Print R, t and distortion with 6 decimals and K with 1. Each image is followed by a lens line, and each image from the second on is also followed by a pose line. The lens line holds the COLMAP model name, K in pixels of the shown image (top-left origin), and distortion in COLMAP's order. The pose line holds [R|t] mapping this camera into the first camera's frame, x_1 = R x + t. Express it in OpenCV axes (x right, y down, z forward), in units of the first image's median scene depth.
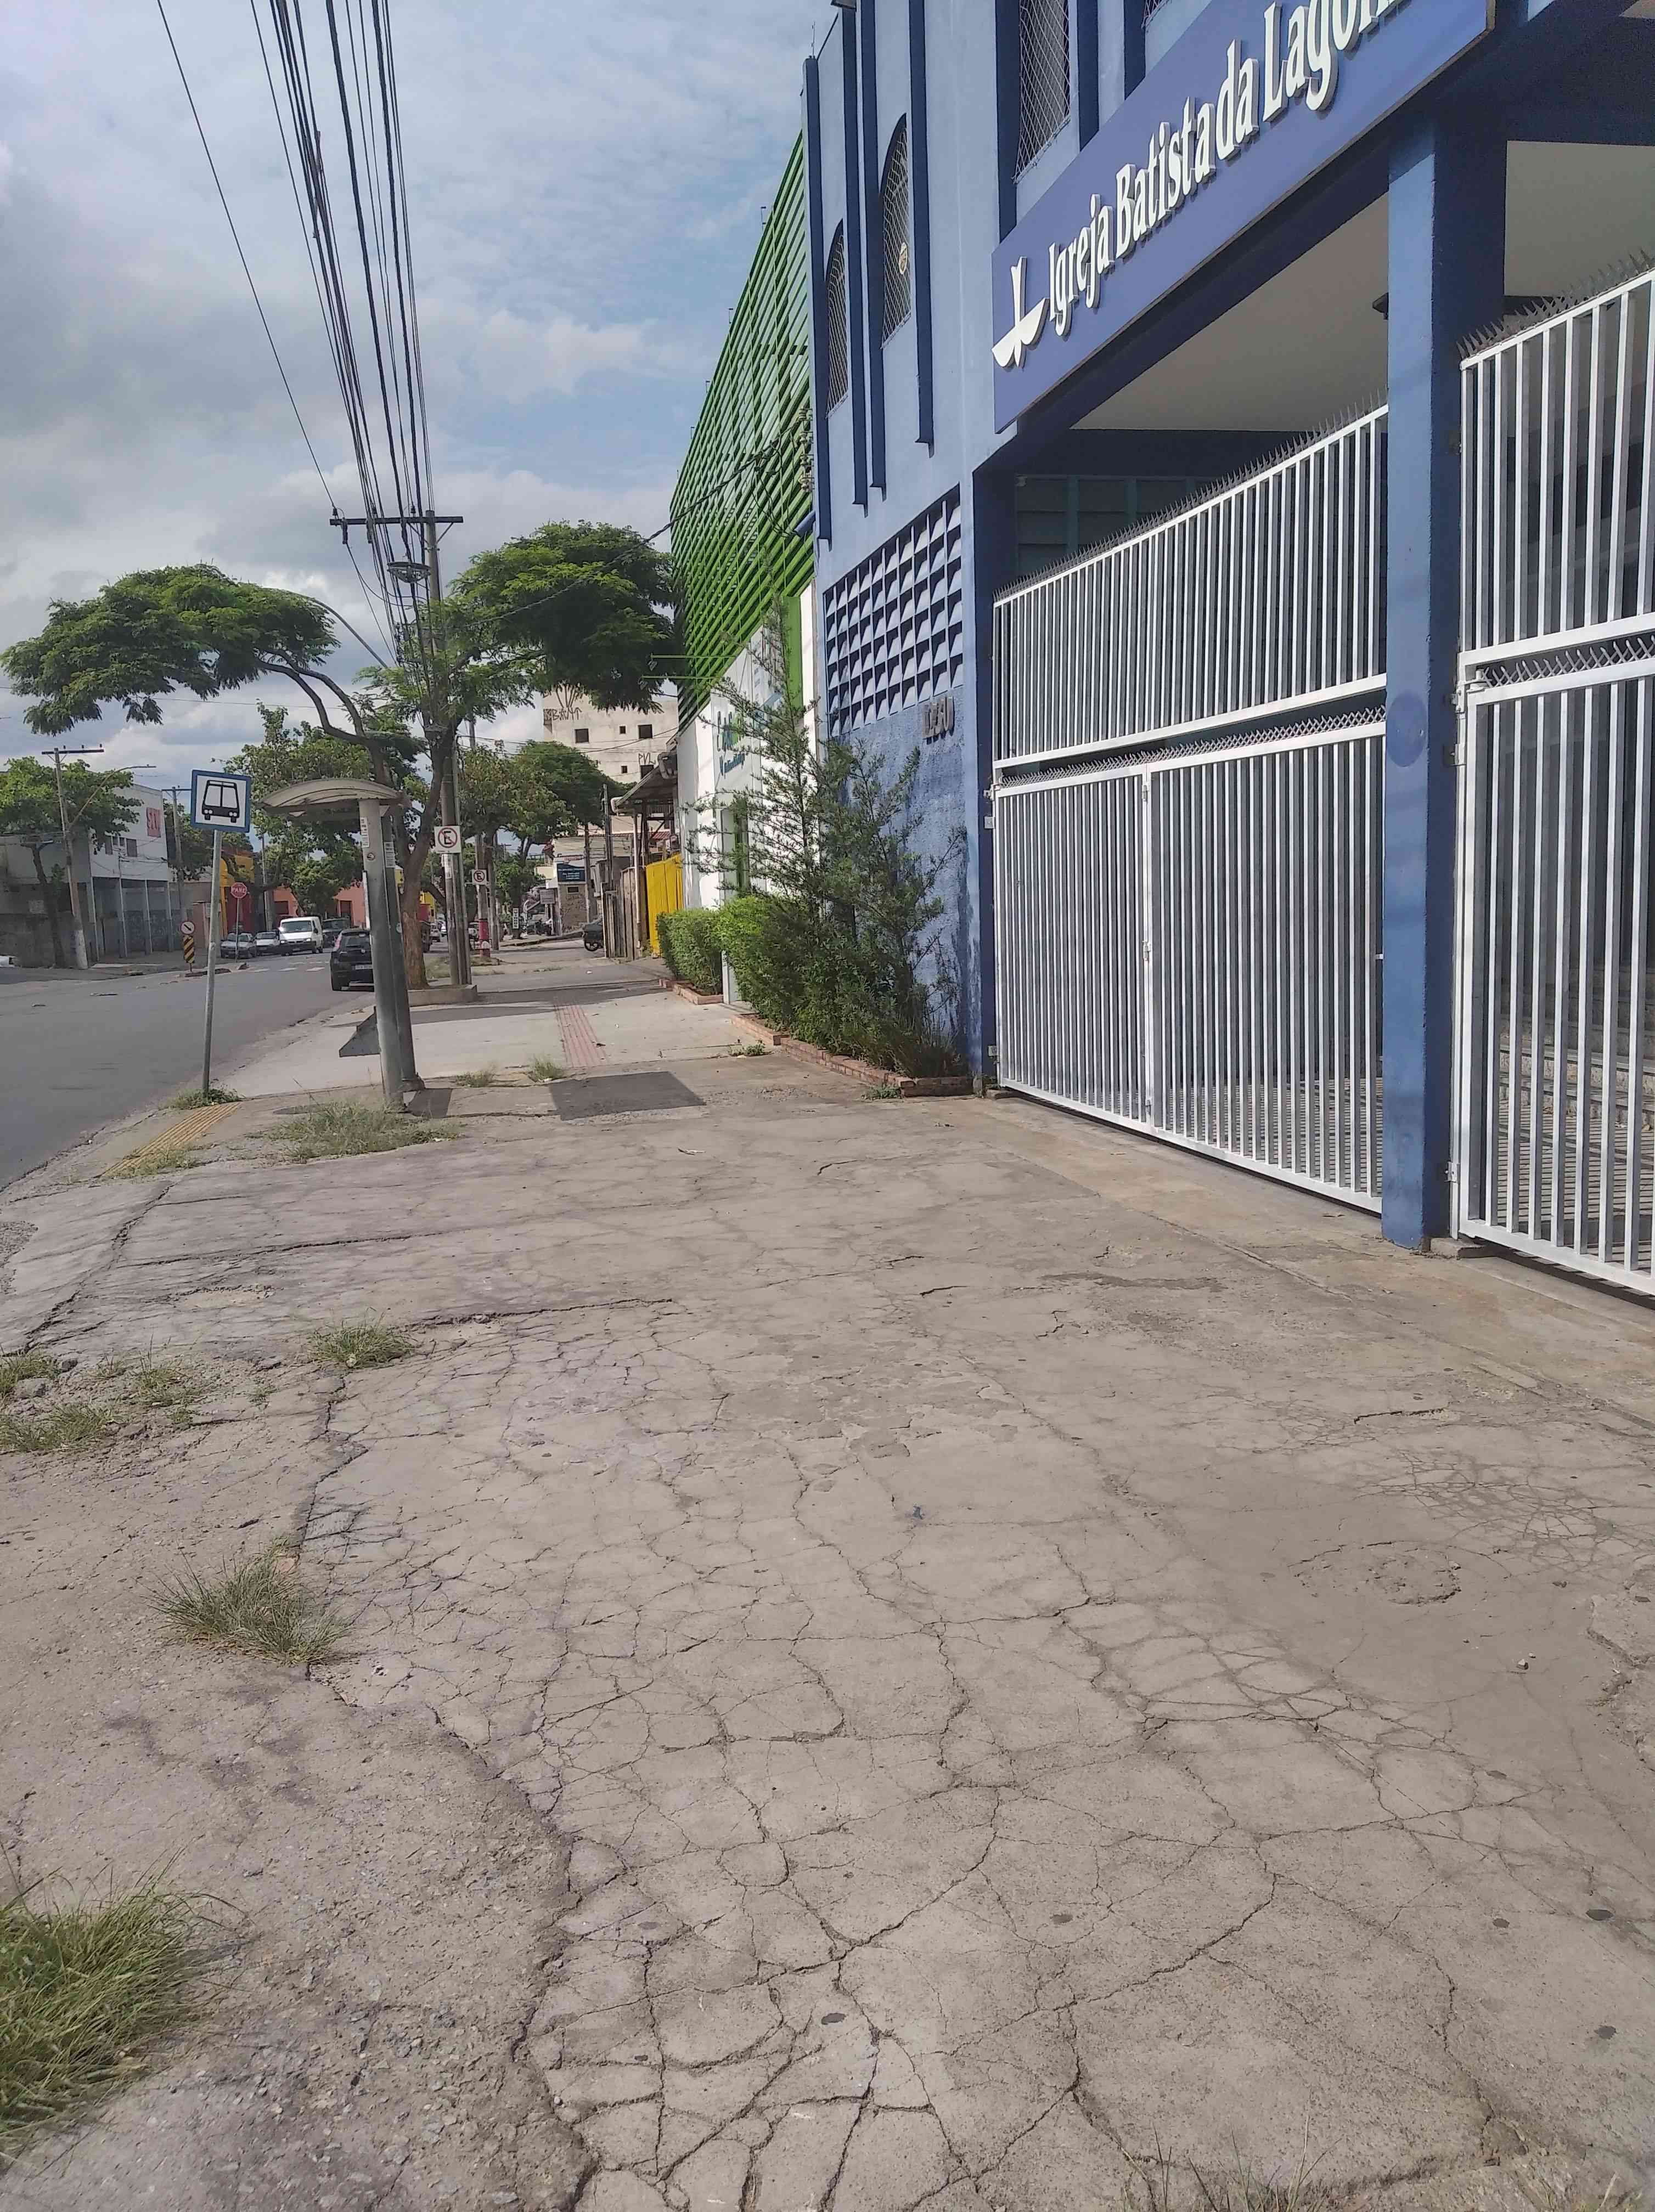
lens RADIAL K [[1762.5, 0, 834.1], [0, 1762.5, 1088.5], [0, 0, 1]] dist [0.044676, -0.047013]
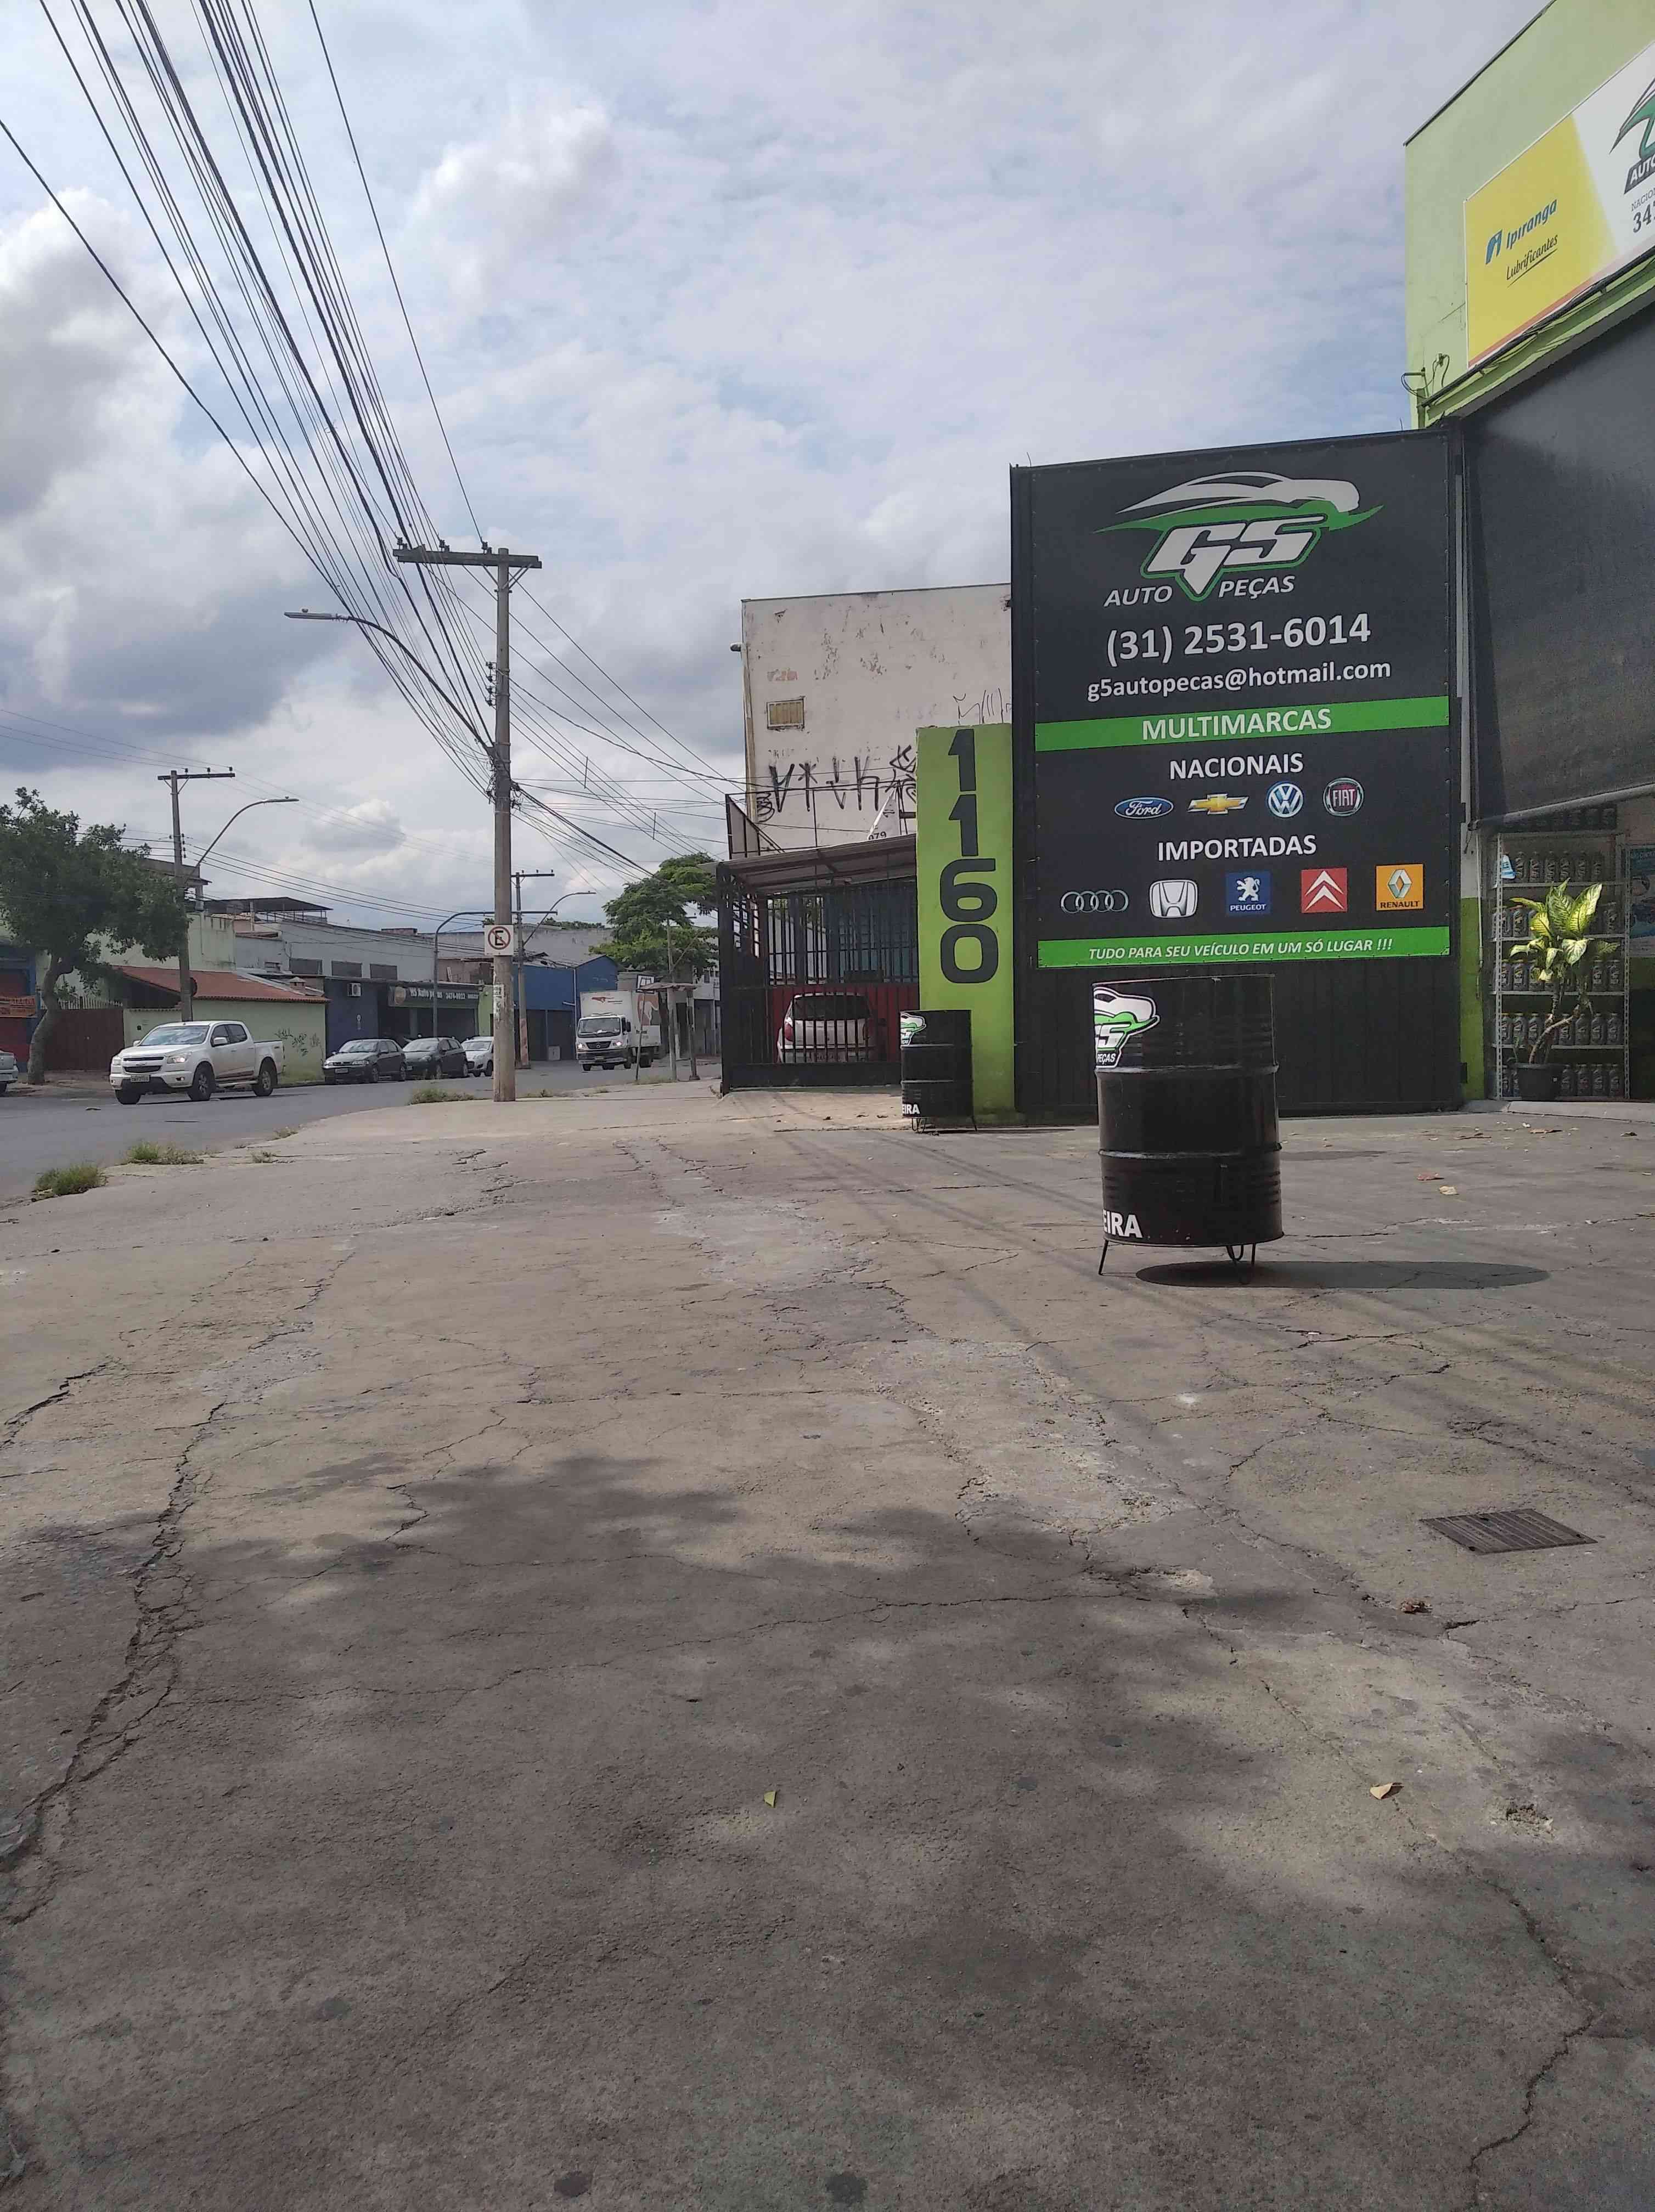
lens RADIAL K [[1734.9, 0, 837.8], [0, 1734.9, 1106.7], [0, 0, 1]] dist [0.067761, -0.000544]
pose [[0.943042, 0.032670, -0.331065, 1.002477], [-0.051262, 0.997551, -0.047581, 0.179368], [0.328699, 0.061842, 0.942408, -1.757514]]
